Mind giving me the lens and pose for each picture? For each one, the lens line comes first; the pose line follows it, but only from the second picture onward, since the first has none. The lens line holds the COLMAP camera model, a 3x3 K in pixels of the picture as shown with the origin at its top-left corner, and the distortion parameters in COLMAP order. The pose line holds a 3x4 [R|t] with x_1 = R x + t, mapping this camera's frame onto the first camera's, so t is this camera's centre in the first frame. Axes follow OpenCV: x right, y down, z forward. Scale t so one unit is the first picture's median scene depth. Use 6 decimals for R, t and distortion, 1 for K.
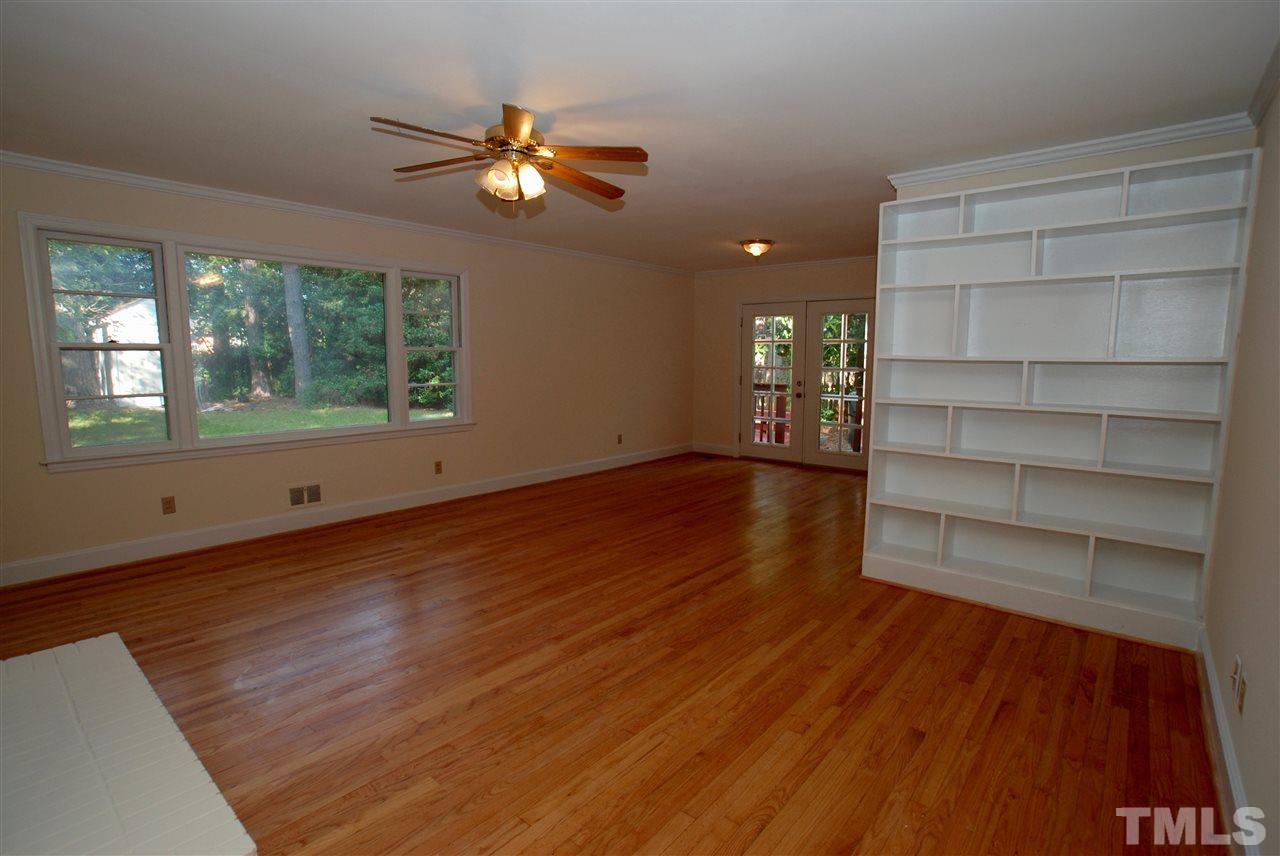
lens RADIAL K [[614.3, 0, 642.3], [0, 614.3, 431.4], [0, 0, 1]] dist [-0.044999, 0.000358]
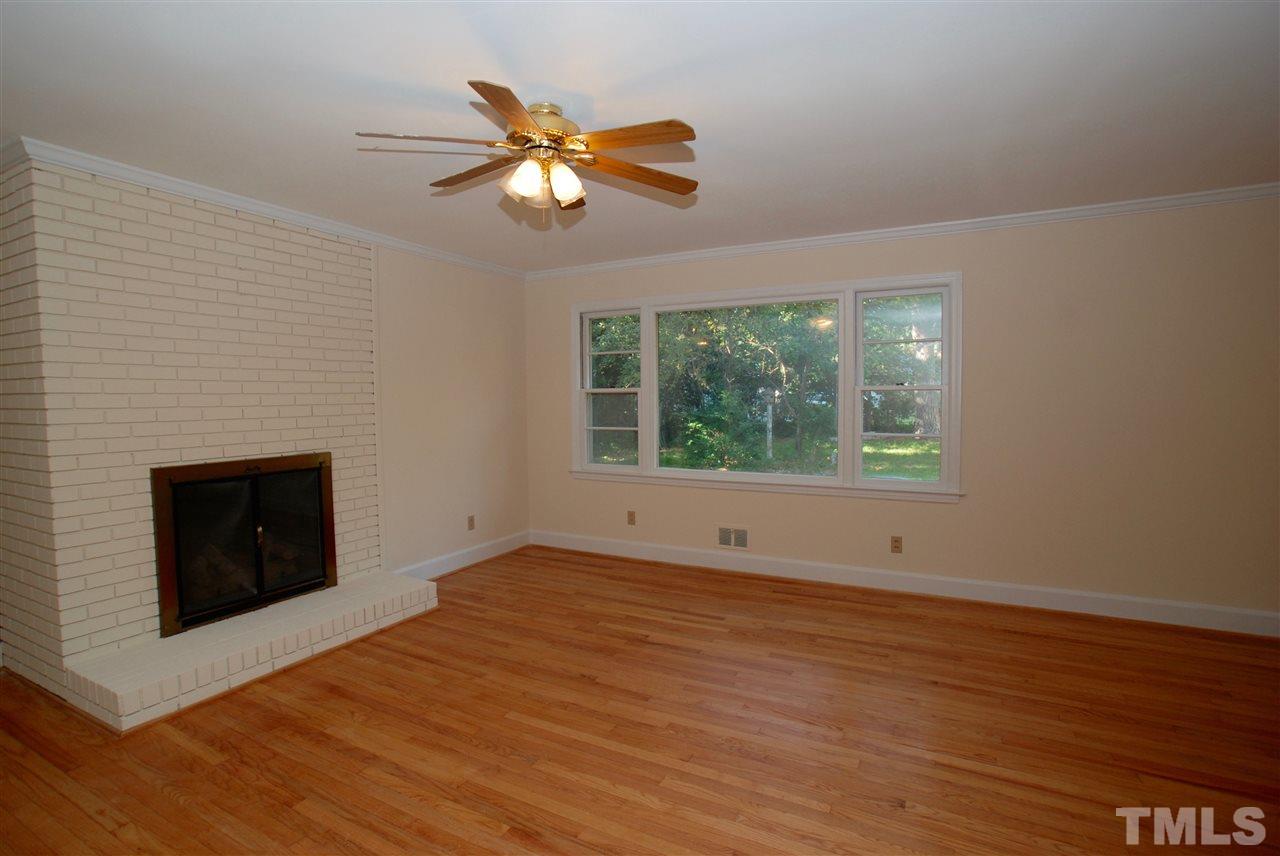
lens RADIAL K [[614.3, 0, 636.9], [0, 614.3, 424.4], [0, 0, 1]] dist [-0.044999, 0.000358]
pose [[0.212747, 0.035741, -0.976453, 0.384090], [-0.110519, 0.993798, 0.012297, -0.073861], [0.970837, 0.105301, 0.215378, 0.605523]]
